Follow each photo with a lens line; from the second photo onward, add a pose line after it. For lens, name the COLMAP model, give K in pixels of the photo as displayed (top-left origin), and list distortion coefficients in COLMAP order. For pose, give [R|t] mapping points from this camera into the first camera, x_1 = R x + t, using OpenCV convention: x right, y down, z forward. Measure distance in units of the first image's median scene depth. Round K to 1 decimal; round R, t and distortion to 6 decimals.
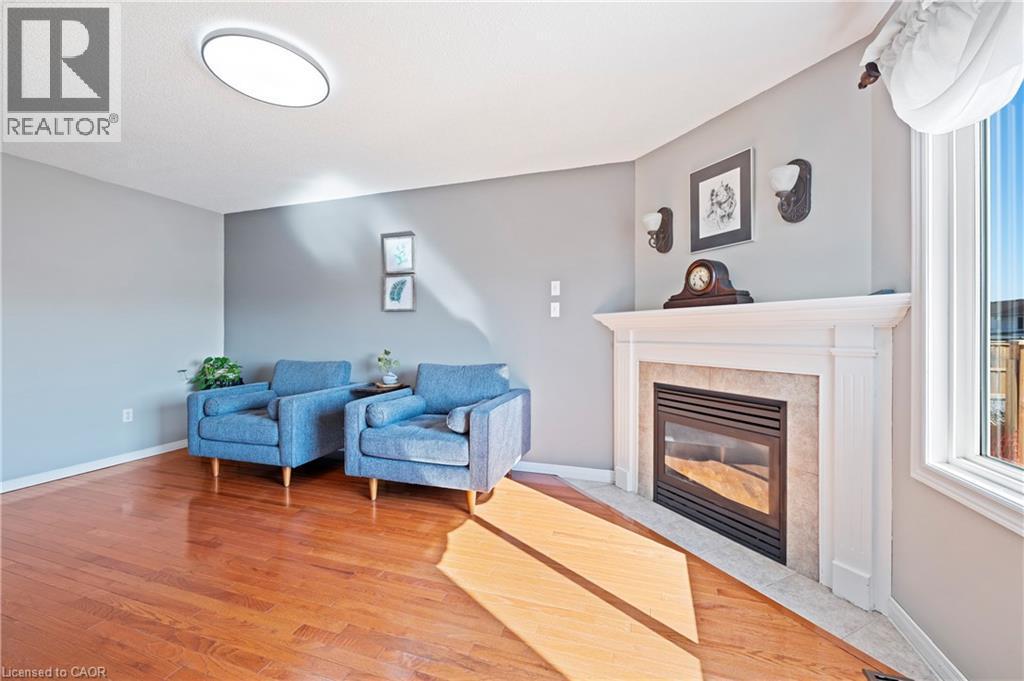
lens RADIAL K [[412.5, 0, 515.2], [0, 412.5, 335.7], [0, 0, 1]] dist [-0.001983, 0.000322]
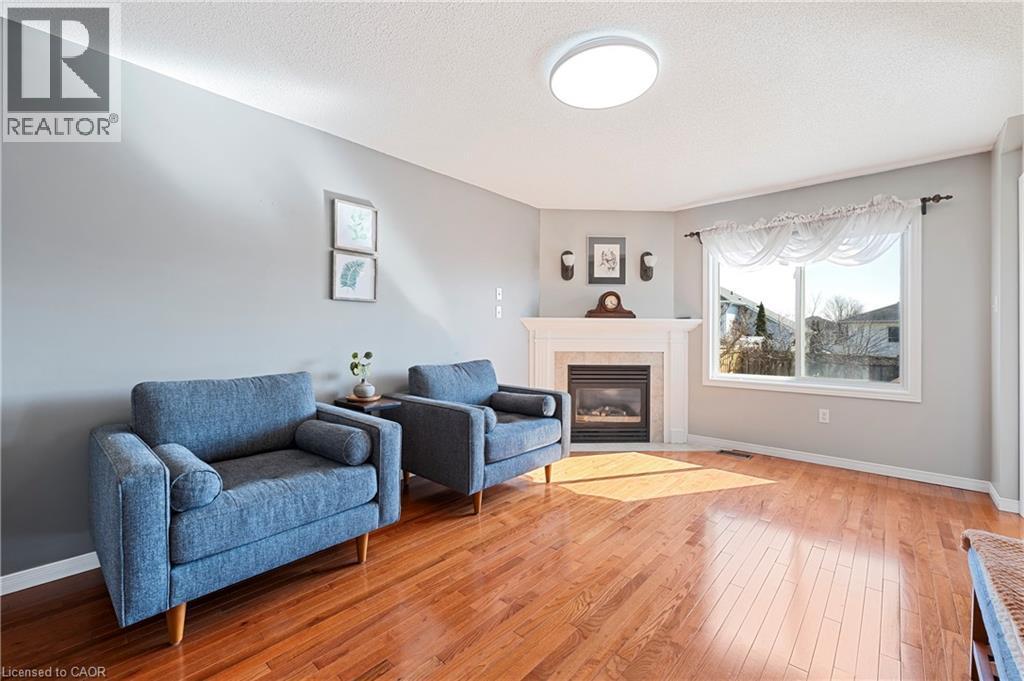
lens RADIAL K [[412.5, 0, 516.3], [0, 412.5, 340.1], [0, 0, 1]] dist [-0.001983, 0.000322]
pose [[0.405735, -0.010580, 0.913930, -1.243278], [-0.002676, 0.999915, 0.012763, 0.002687], [-0.913987, -0.007624, 0.405672, 0.606266]]
